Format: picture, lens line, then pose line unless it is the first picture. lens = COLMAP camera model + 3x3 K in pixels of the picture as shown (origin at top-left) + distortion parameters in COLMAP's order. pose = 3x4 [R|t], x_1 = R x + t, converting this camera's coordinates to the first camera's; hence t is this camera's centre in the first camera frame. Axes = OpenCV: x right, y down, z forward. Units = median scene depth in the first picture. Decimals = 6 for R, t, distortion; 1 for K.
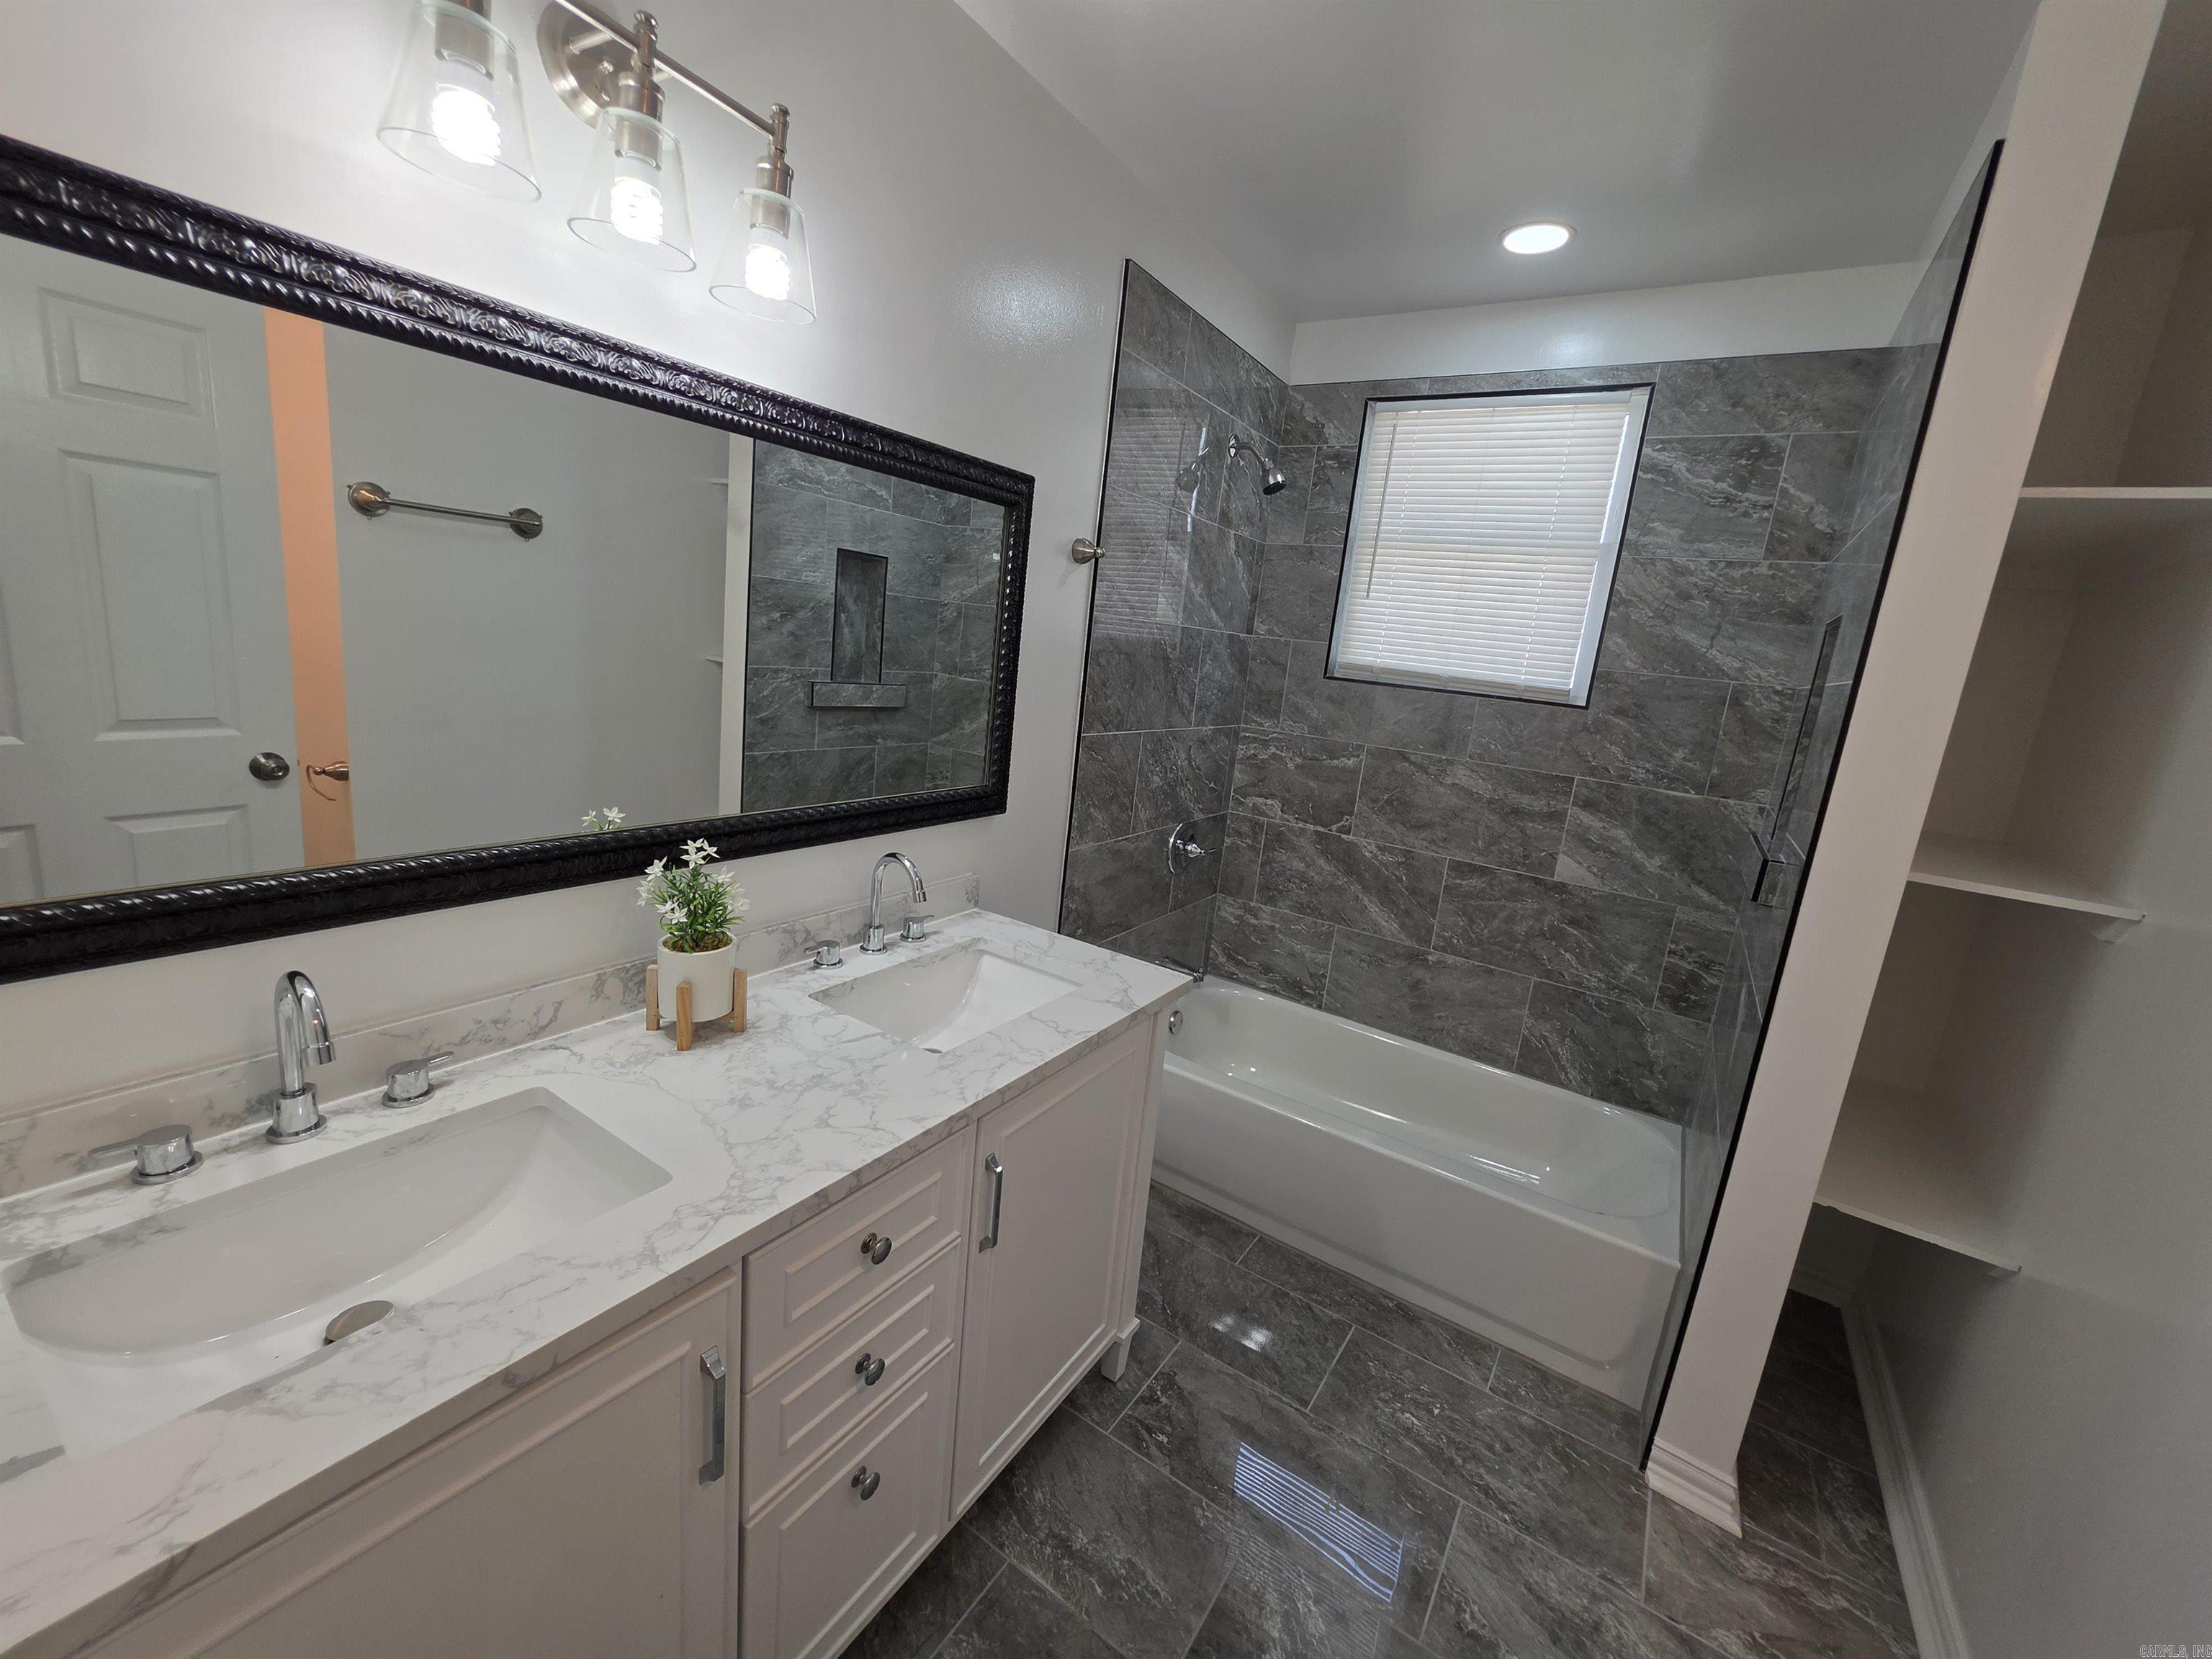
lens RADIAL K [[887.3, 0, 1108.8], [0, 887.3, 824.8], [0, 0, 1]] dist [-0.005936, 0.001841]
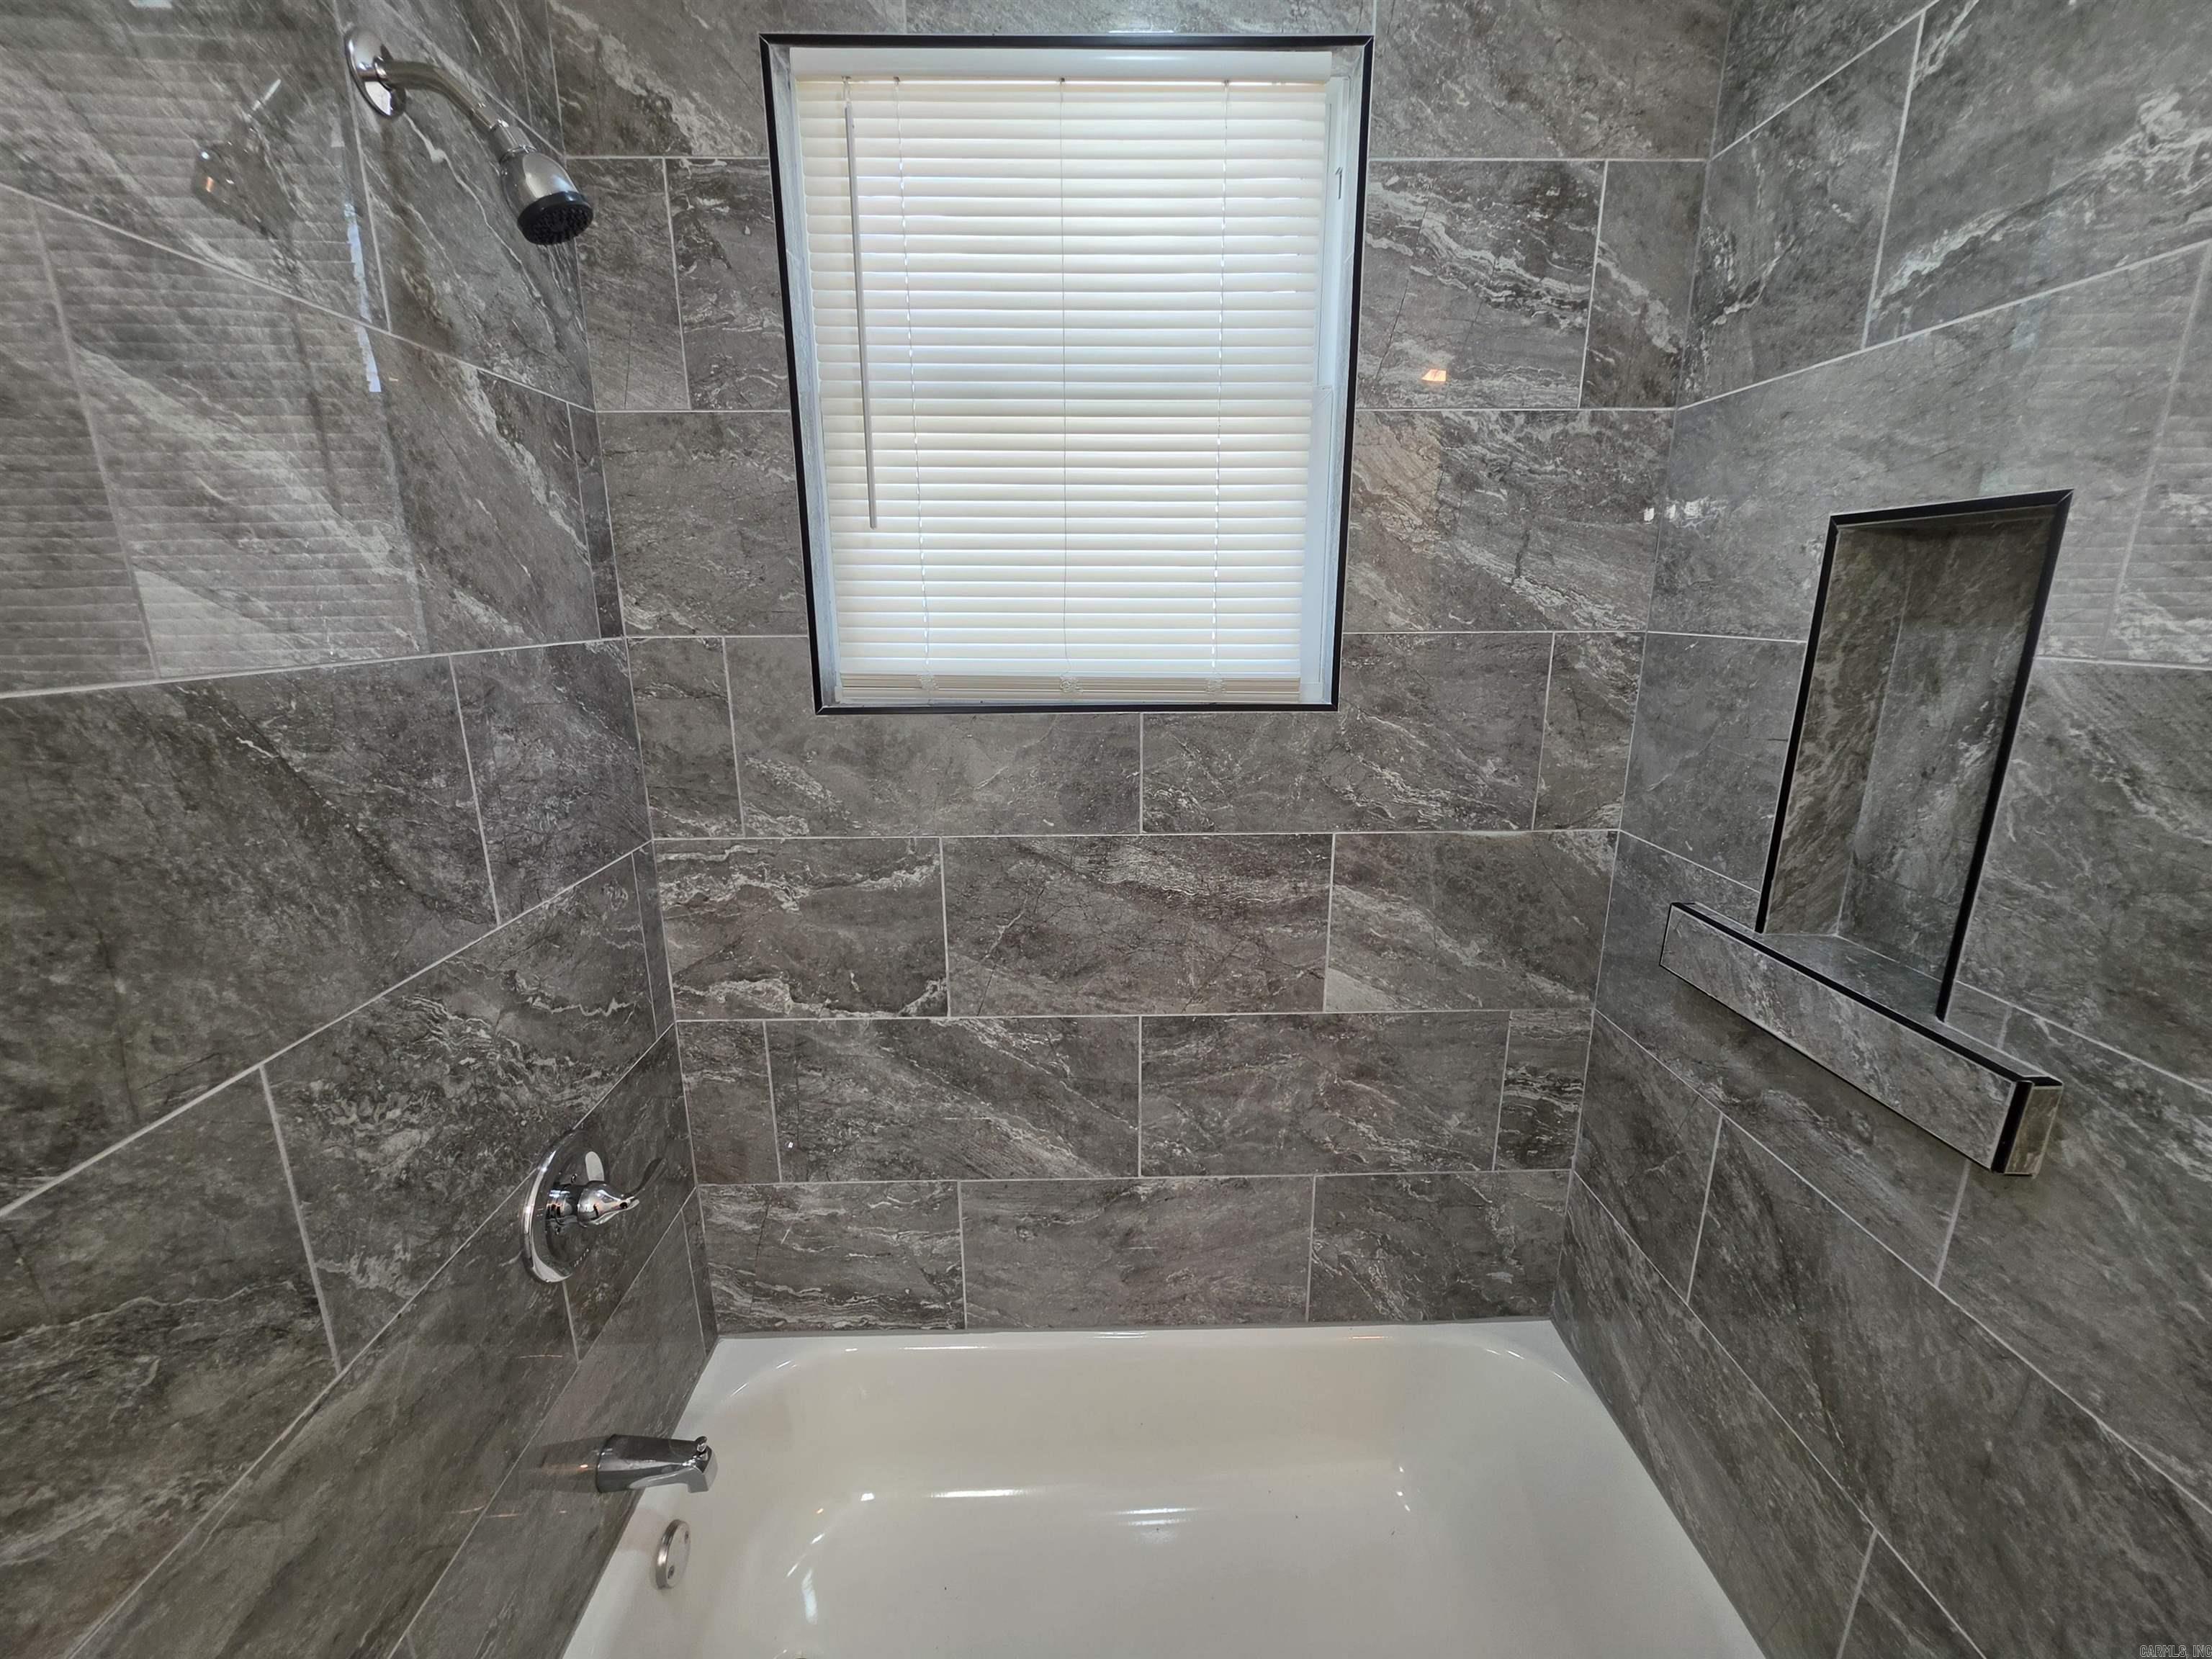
lens RADIAL K [[887.3, 0, 1106.4], [0, 887.3, 820.0], [0, 0, 1]] dist [-0.005936, 0.001841]
pose [[0.820105, -0.241782, 0.518622, 0.127275], [0.204723, 0.970330, 0.128636, -0.155858], [-0.534336, 0.000679, 0.845272, 0.594428]]
